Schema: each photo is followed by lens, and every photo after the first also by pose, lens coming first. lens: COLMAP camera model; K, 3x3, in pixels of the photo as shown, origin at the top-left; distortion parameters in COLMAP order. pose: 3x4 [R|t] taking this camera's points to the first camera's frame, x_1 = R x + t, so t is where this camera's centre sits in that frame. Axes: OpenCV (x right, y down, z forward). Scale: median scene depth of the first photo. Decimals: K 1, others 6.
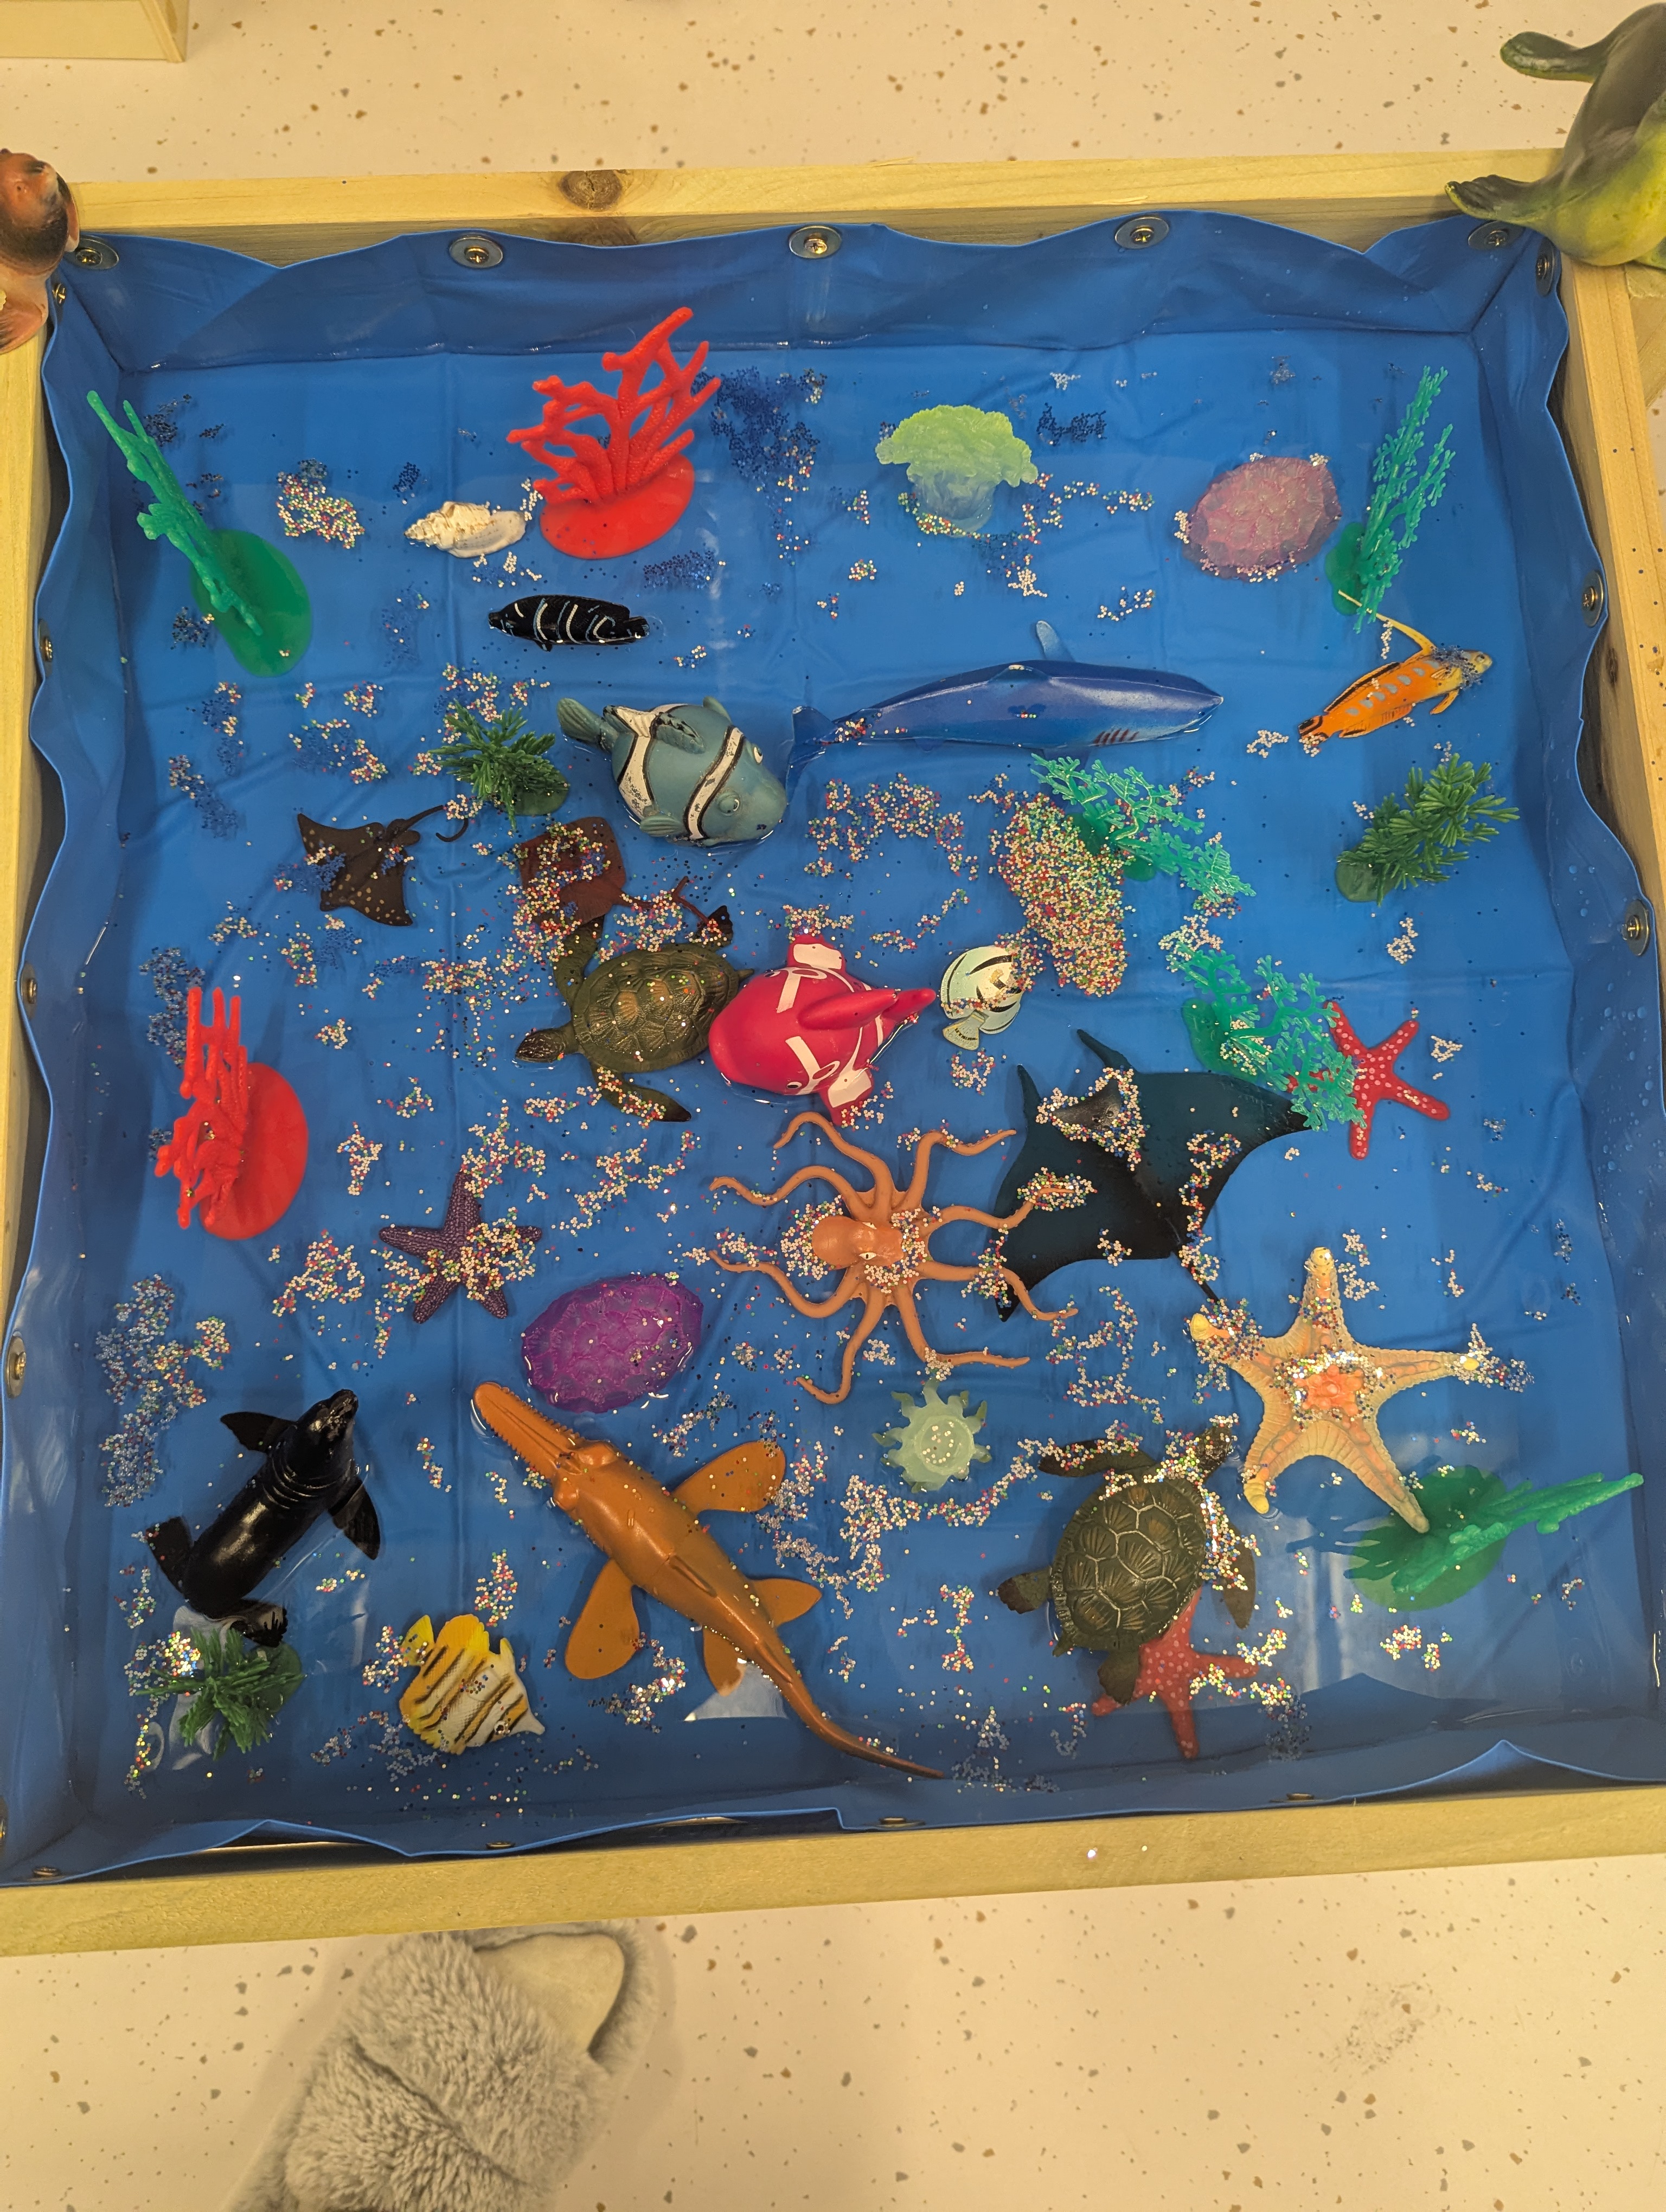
lens RADIAL K [[1618.0, 0, 747.9], [0, 1618.0, 1101.1], [0, 0, 1]] dist [0.028564, -0.045245]
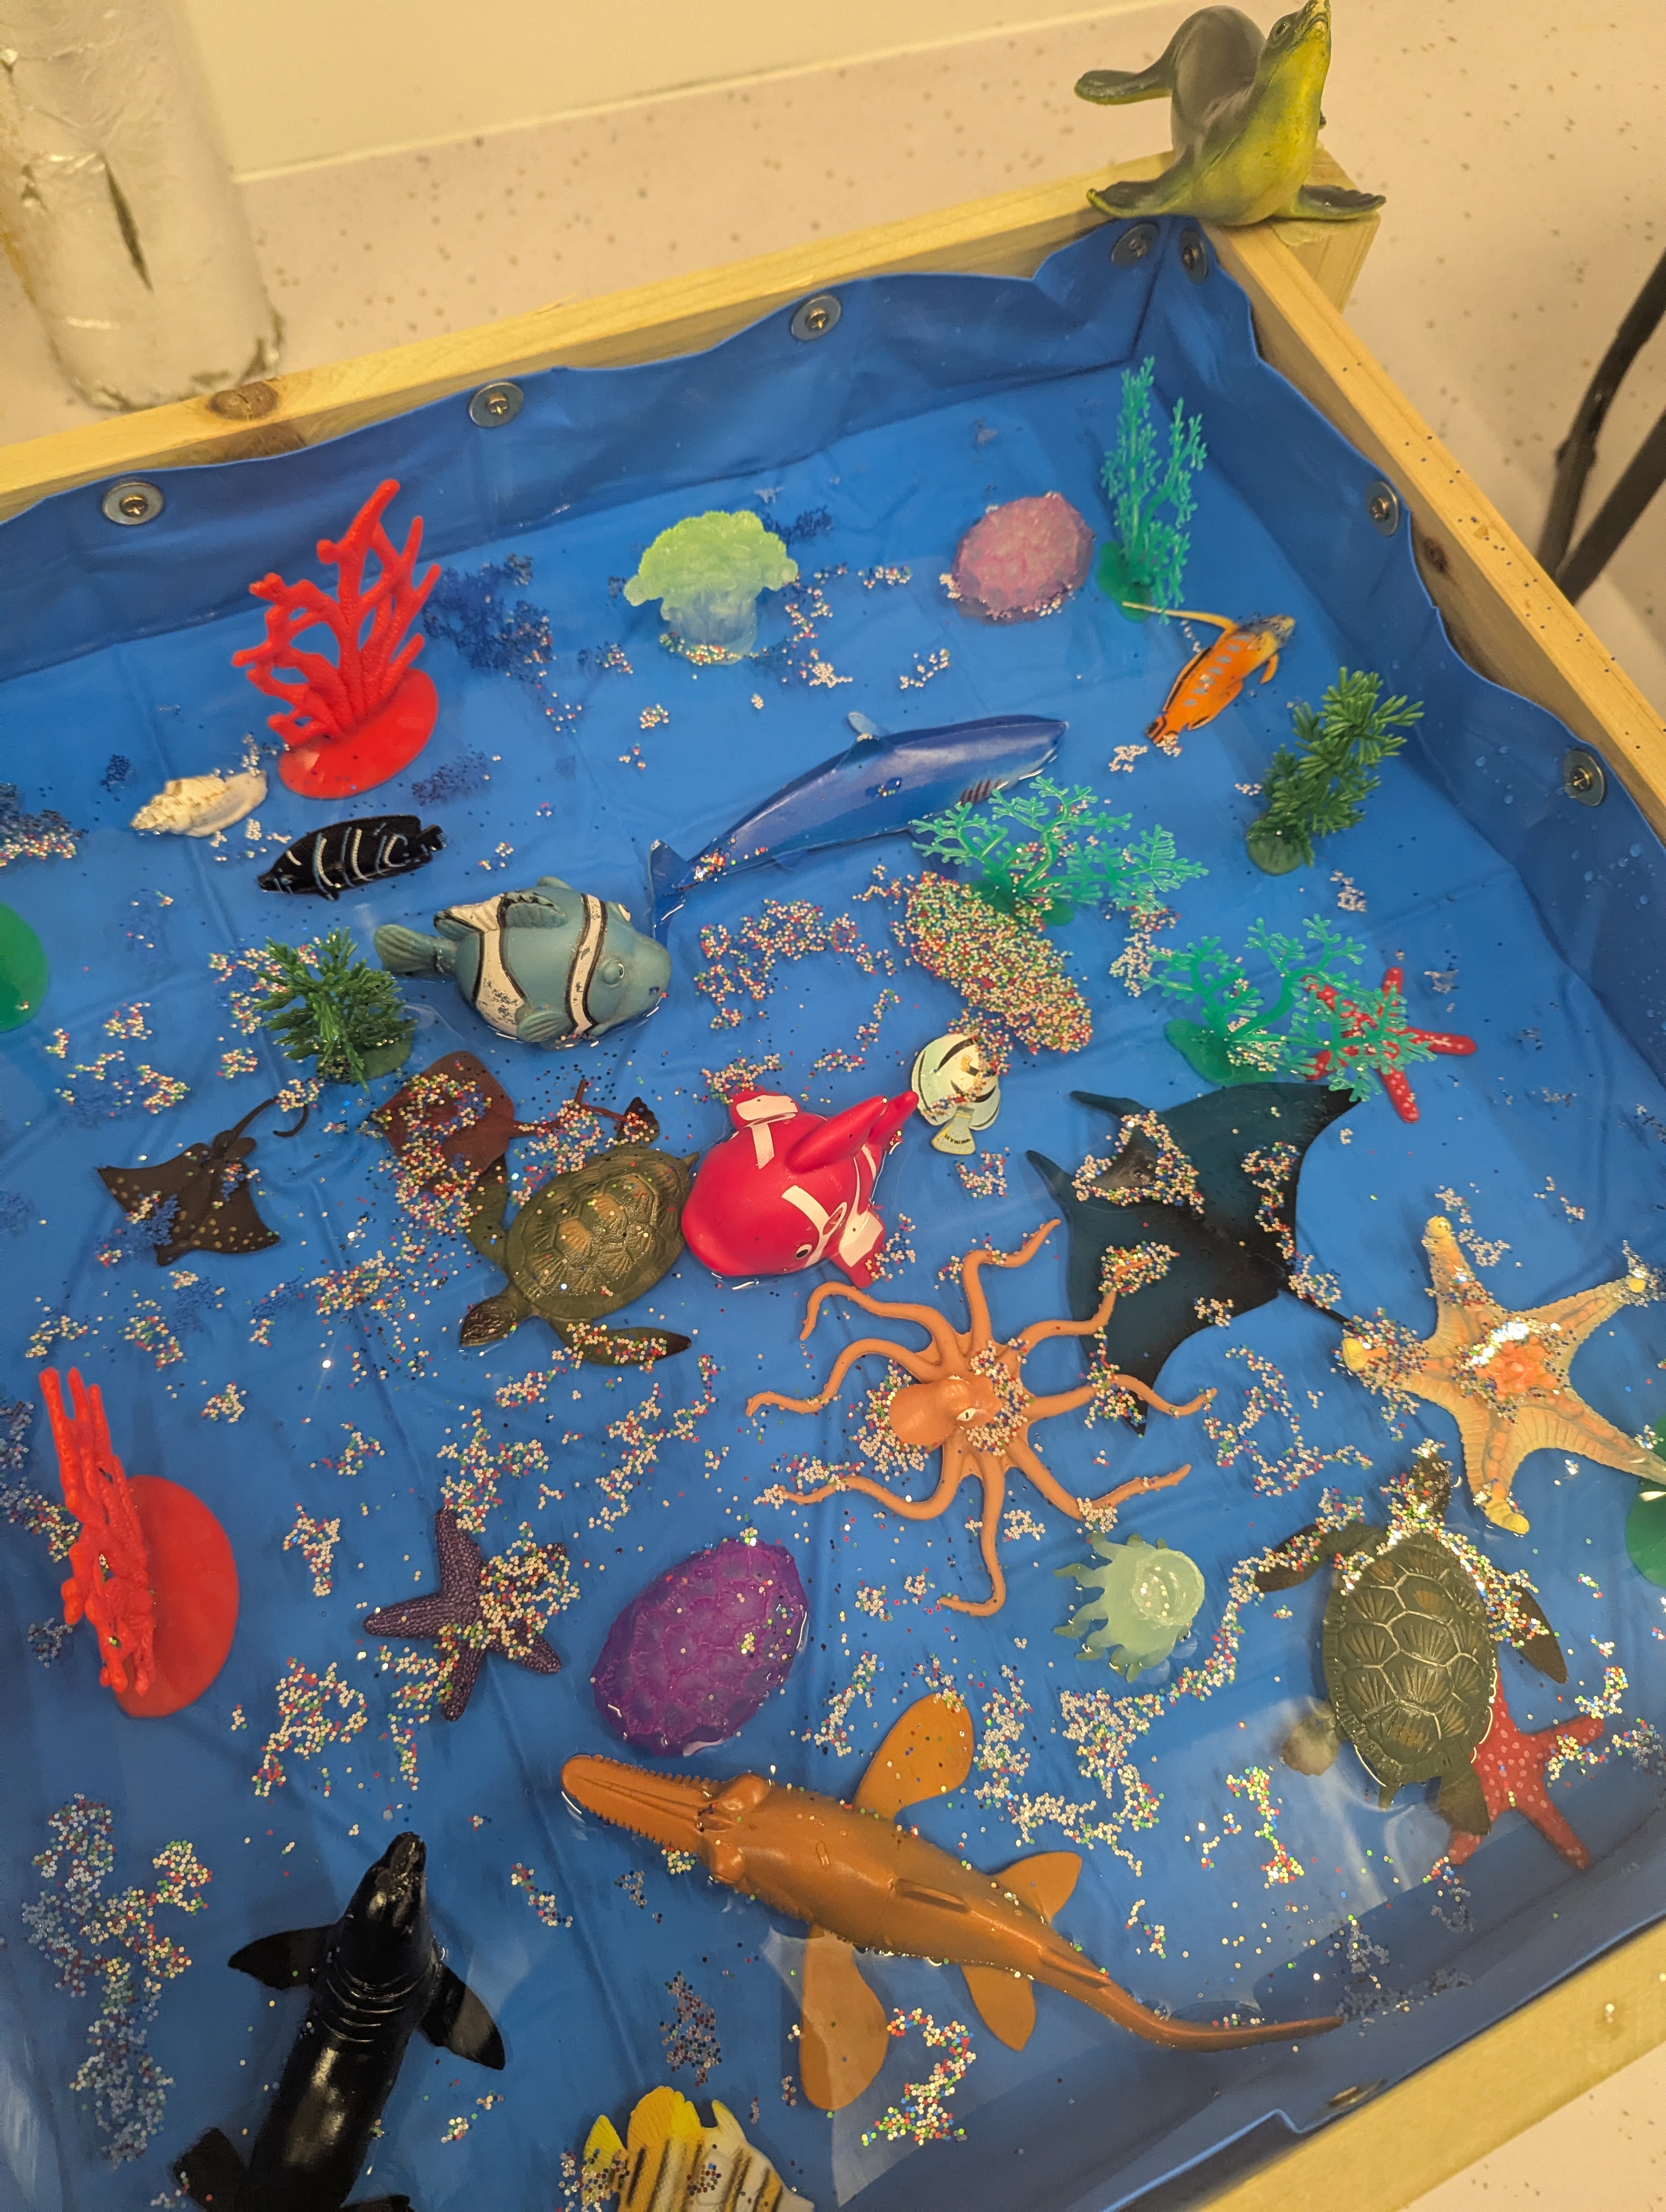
lens RADIAL K [[1618.0, 0, 747.9], [0, 1618.0, 1101.1], [0, 0, 1]] dist [0.028564, -0.045245]
pose [[0.926589, -0.315026, 0.205407, -0.140656], [0.354568, 0.913842, -0.197922, 0.071838], [-0.125359, 0.256224, 0.958454, 0.189116]]
